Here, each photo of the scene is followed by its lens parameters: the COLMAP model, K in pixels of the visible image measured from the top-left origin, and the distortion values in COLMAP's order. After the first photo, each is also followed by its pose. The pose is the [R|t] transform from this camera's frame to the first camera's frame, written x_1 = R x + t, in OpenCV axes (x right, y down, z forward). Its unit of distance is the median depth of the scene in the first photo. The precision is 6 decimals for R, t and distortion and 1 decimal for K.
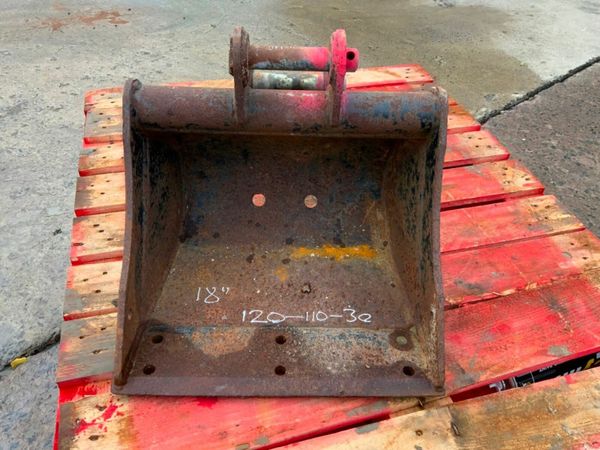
lens RADIAL K [[496.4, 0, 298.2], [0, 496.4, 223.8], [0, 0, 1]] dist [0.074479, -0.161228]
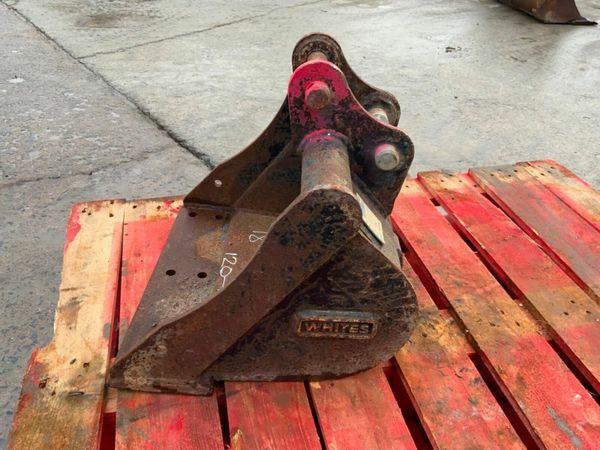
lens RADIAL K [[496.4, 0, 300.1], [0, 496.4, 223.0], [0, 0, 1]] dist [0.074479, -0.161228]
pose [[-0.042023, 0.530255, -0.846796, 0.850753], [-0.676146, 0.608885, 0.414832, -0.463261], [0.735569, 0.589990, 0.332942, 0.696761]]
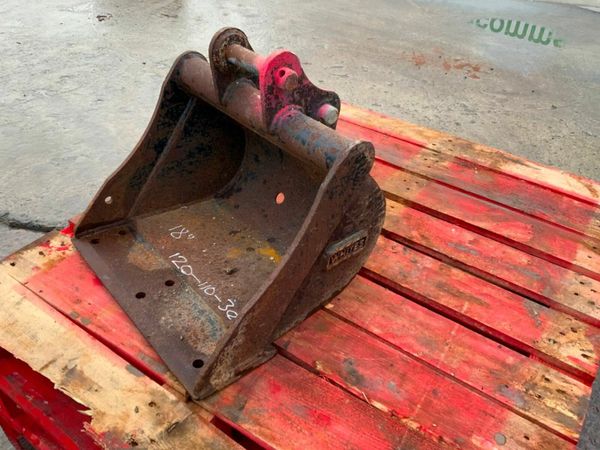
lens RADIAL K [[496.4, 0, 299.9], [0, 496.4, 224.0], [0, 0, 1]] dist [0.074479, -0.161228]
pose [[0.644098, 0.454927, -0.614963, 0.806370], [-0.521777, 0.849162, 0.081681, -0.138848], [0.559363, 0.268263, 0.784314, 0.207106]]
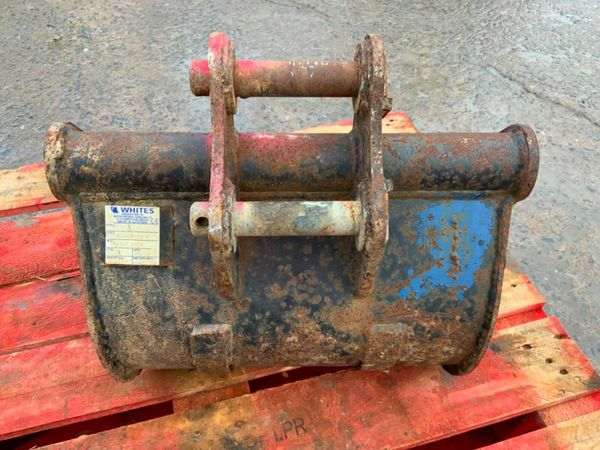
lens RADIAL K [[496.4, 0, 300.6], [0, 496.4, 222.3], [0, 0, 1]] dist [0.074479, -0.161228]
pose [[-0.997842, -0.029305, -0.058765, 0.007628], [-0.059845, 0.037425, 0.997506, -0.838786], [-0.027033, 0.998870, -0.039098, 1.037590]]
